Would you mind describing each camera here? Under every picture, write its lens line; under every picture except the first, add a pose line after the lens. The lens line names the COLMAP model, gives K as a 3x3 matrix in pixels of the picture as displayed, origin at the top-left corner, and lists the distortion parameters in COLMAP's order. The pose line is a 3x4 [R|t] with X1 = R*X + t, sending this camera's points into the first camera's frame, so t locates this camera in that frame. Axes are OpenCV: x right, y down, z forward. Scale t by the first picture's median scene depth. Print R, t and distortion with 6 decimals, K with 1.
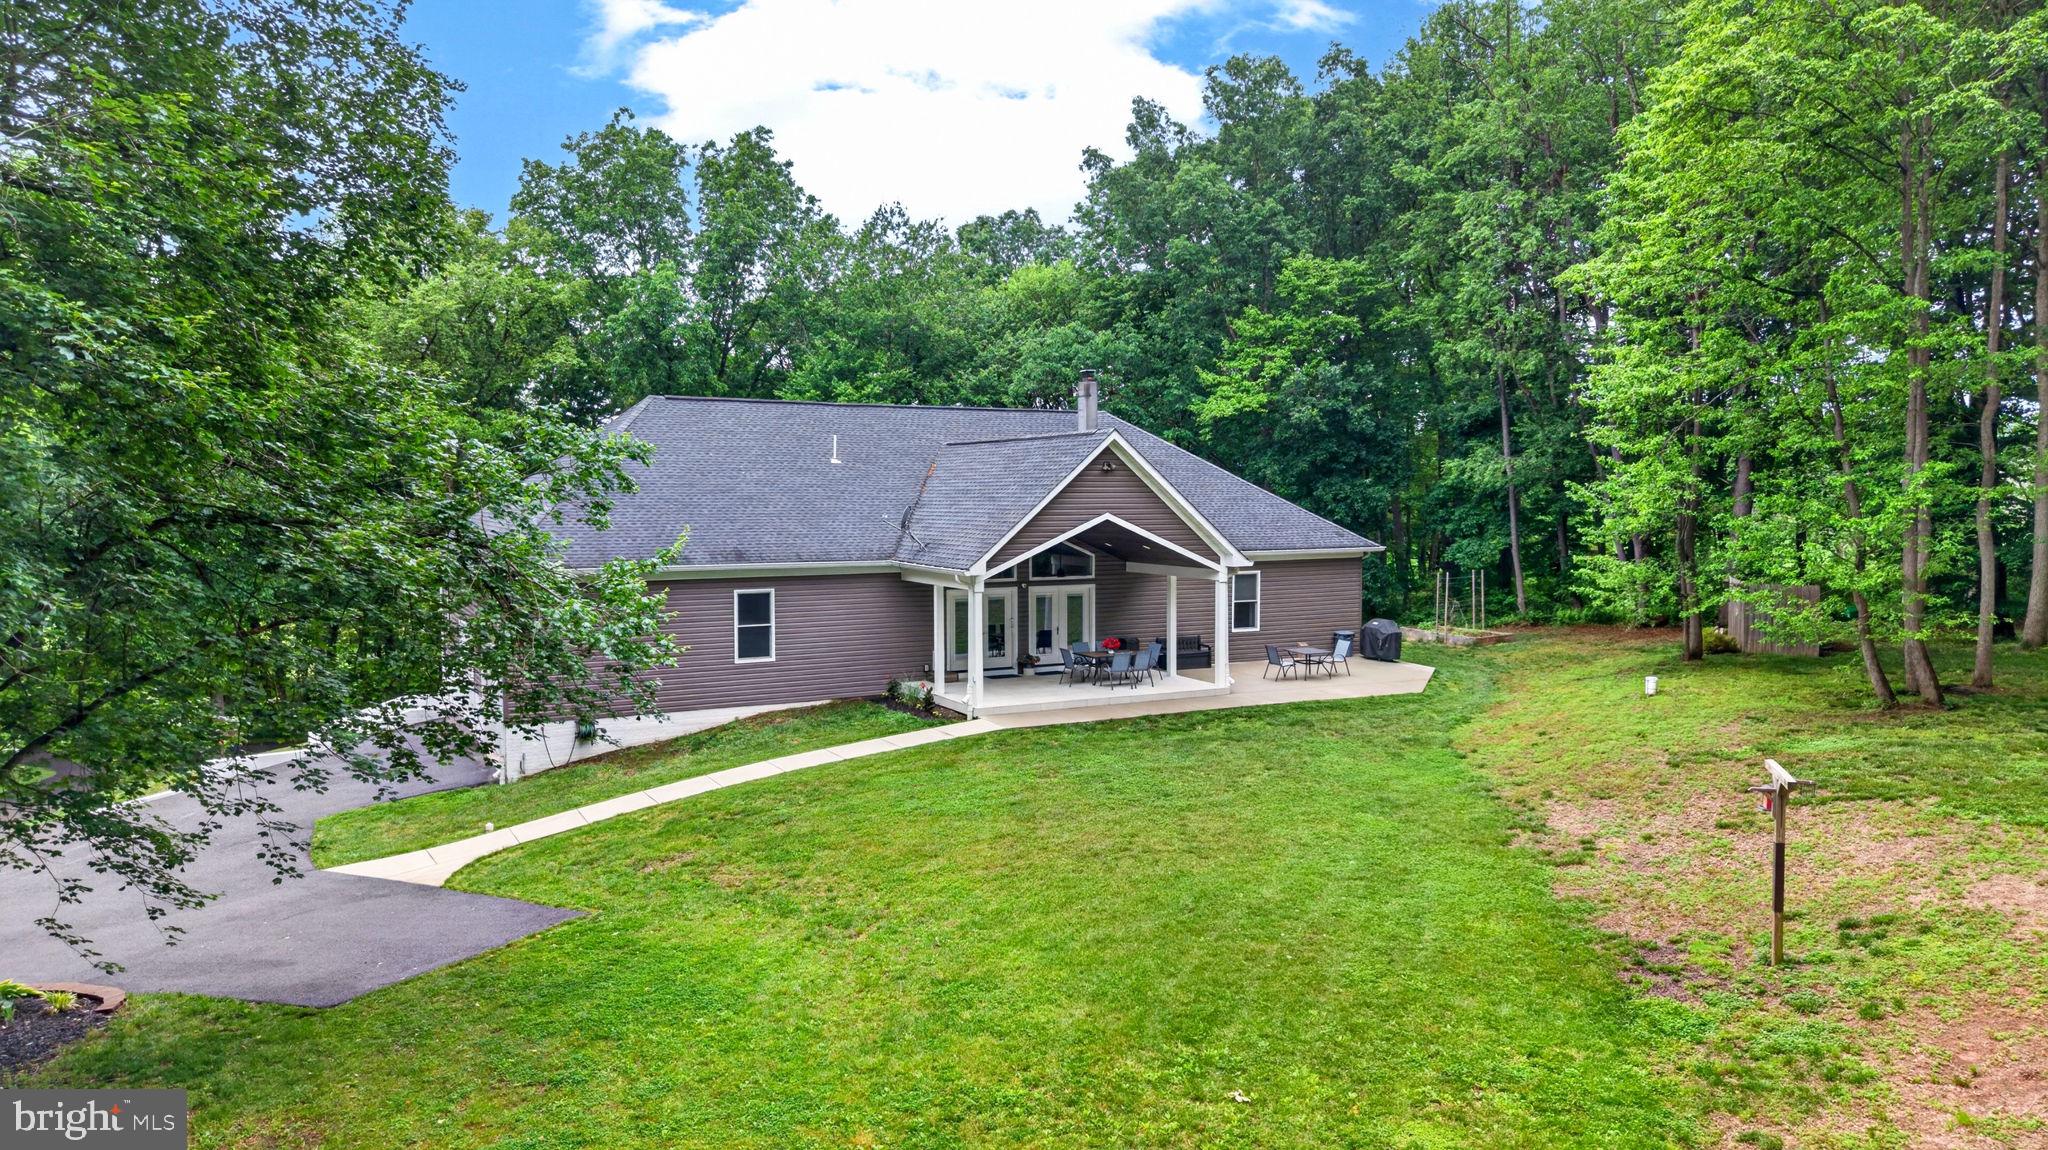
lens RADIAL K [[1320.3, 0, 1020.4], [0, 1320.3, 573.9], [0, 0, 1]] dist [0.042300, -0.002540]
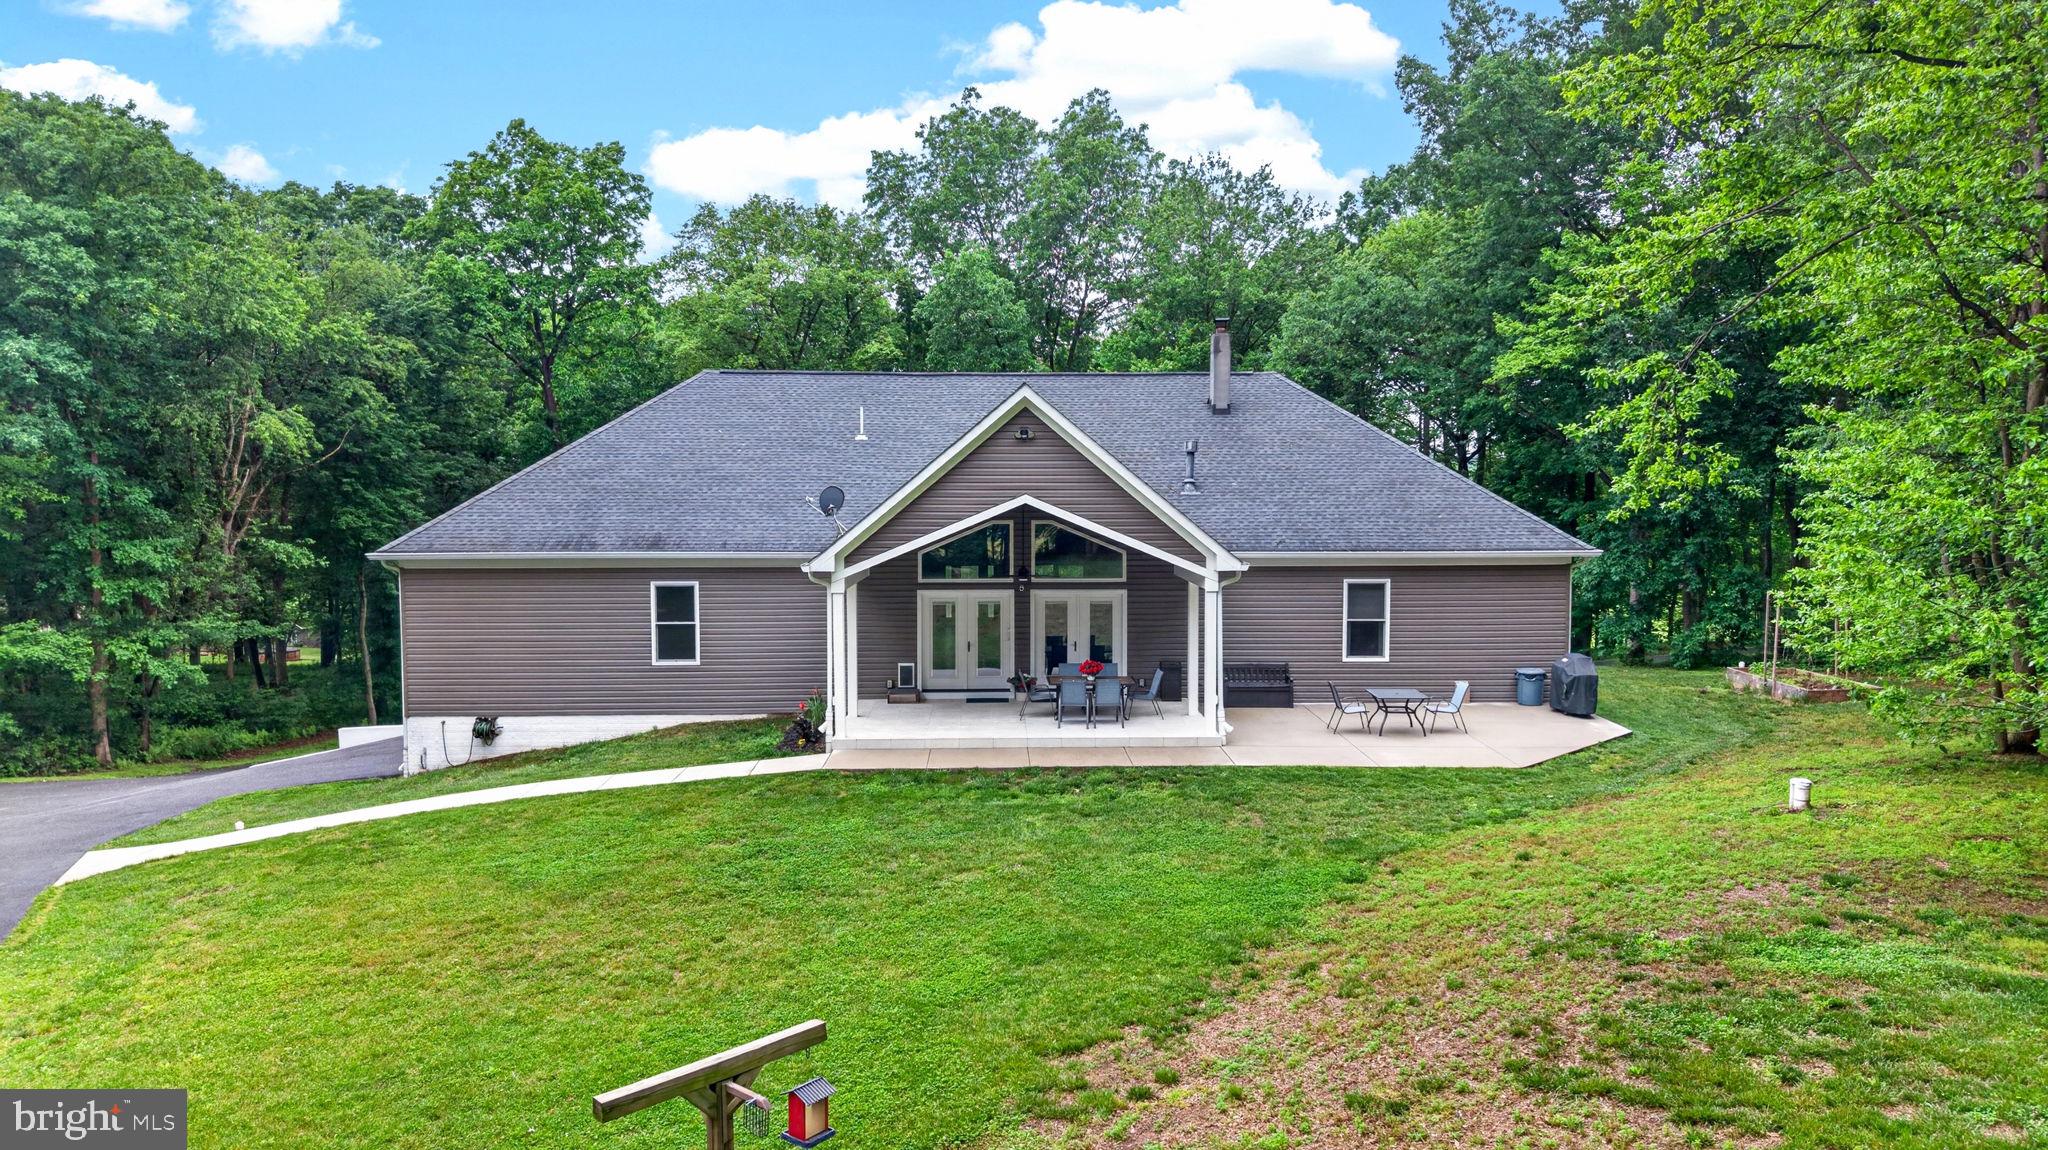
lens RADIAL K [[1320.3, 0, 1036.5], [0, 1320.3, 580.7], [0, 0, 1]] dist [0.042300, -0.002540]
pose [[0.901065, 0.030463, -0.432613, 0.373600], [-0.027443, 0.999536, 0.013224, -0.006780], [0.432815, -0.000044, 0.901483, 0.298754]]
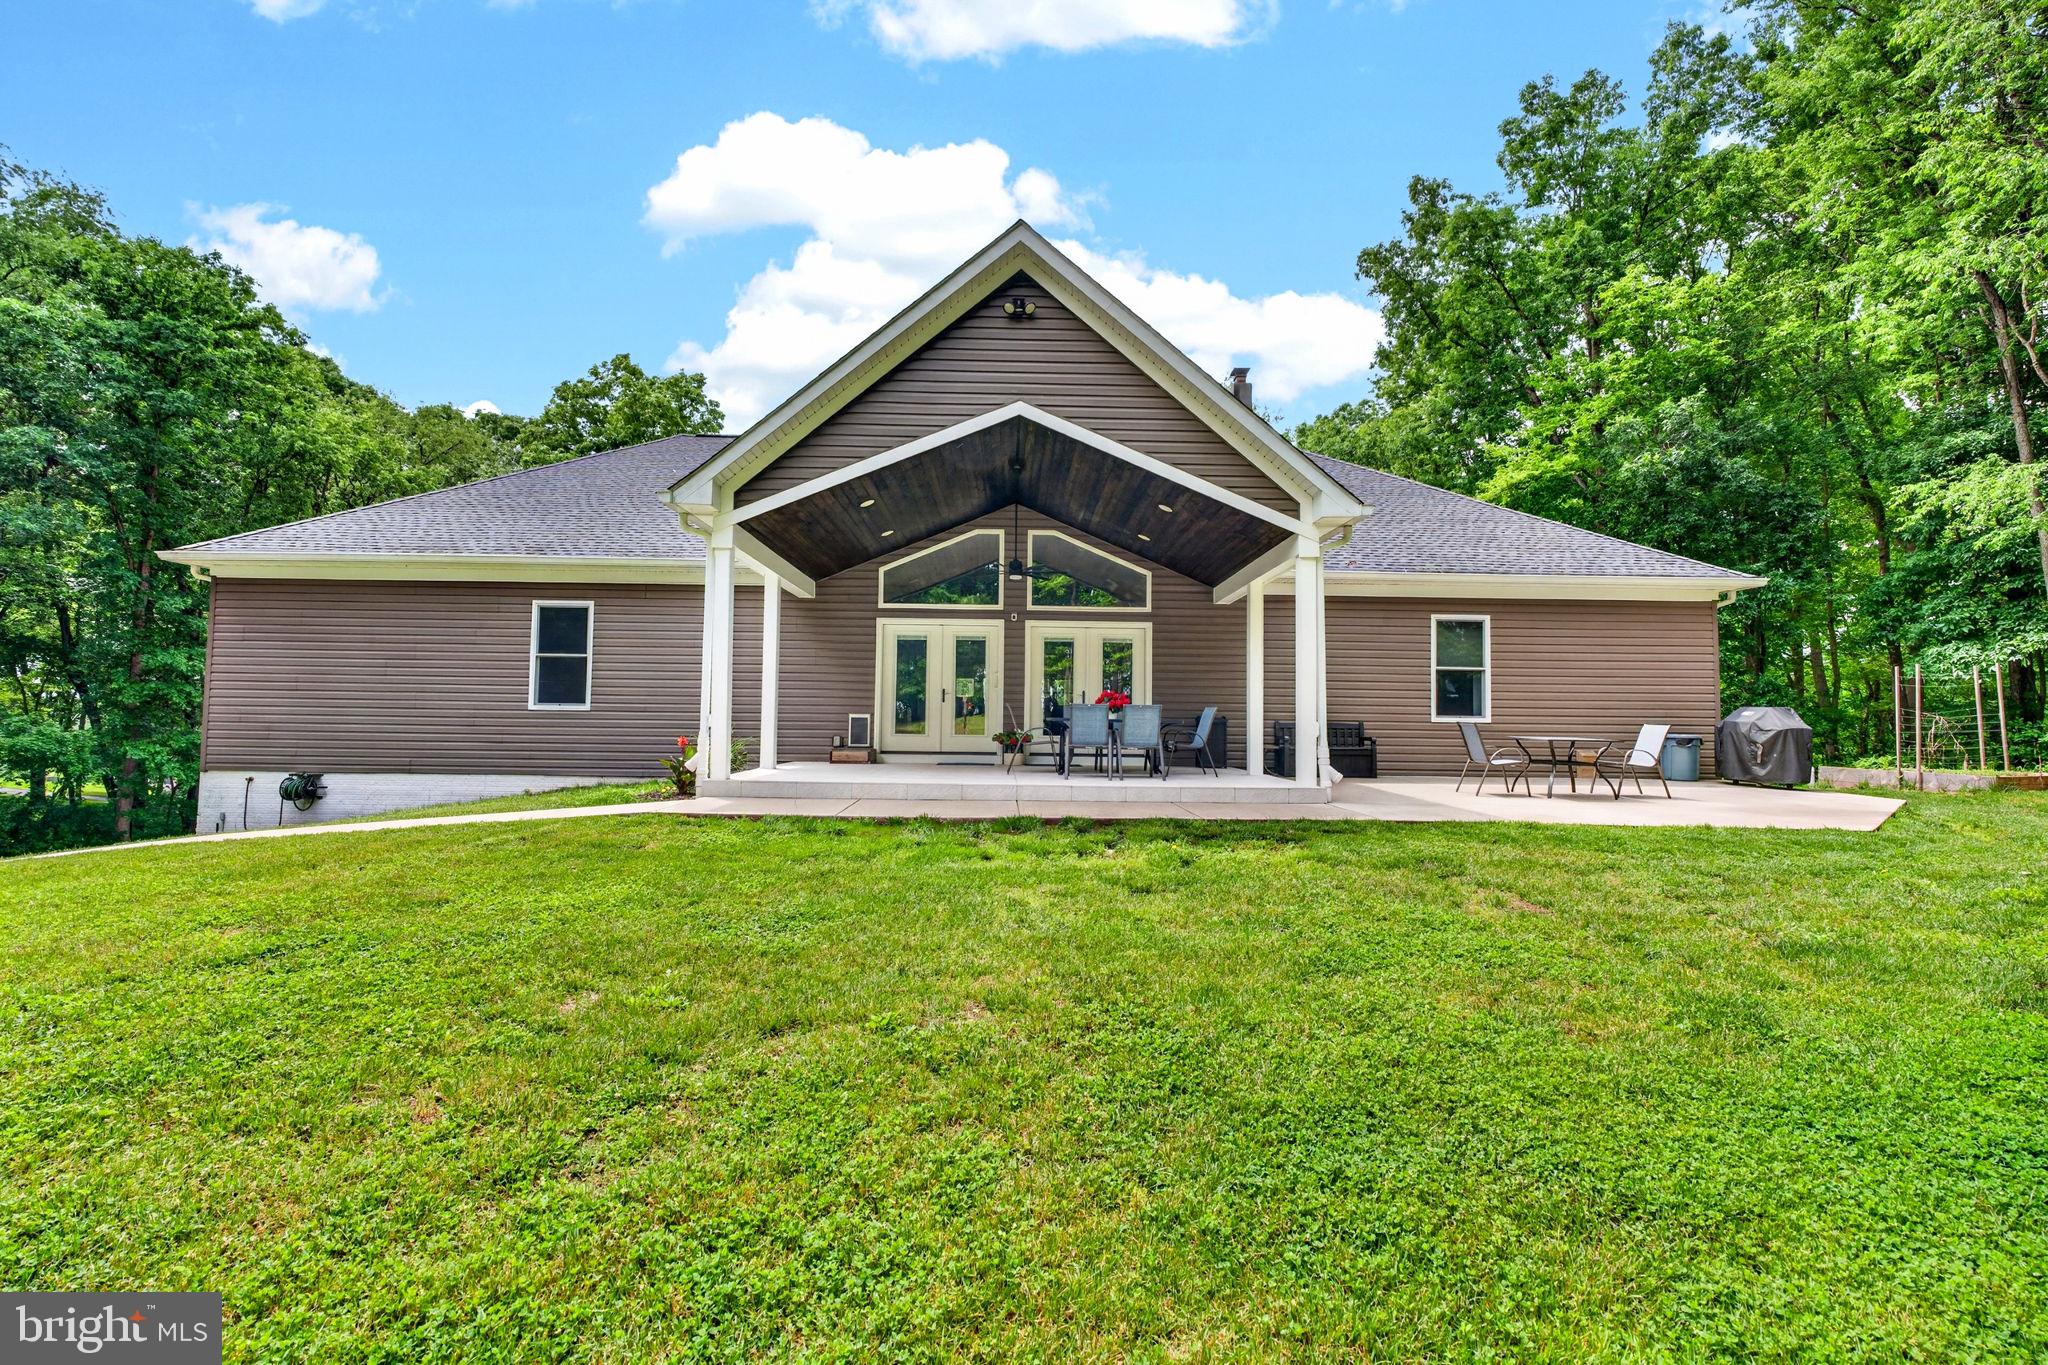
lens RADIAL K [[903.0, 0, 1022.4], [0, 903.0, 673.2], [0, 0, 1]] dist [-0.010973, 0.000737]
pose [[0.896426, -0.009830, -0.443084, 0.199944], [-0.041852, 0.993409, -0.106713, 0.082741], [0.441212, 0.114204, 0.890106, 0.665419]]
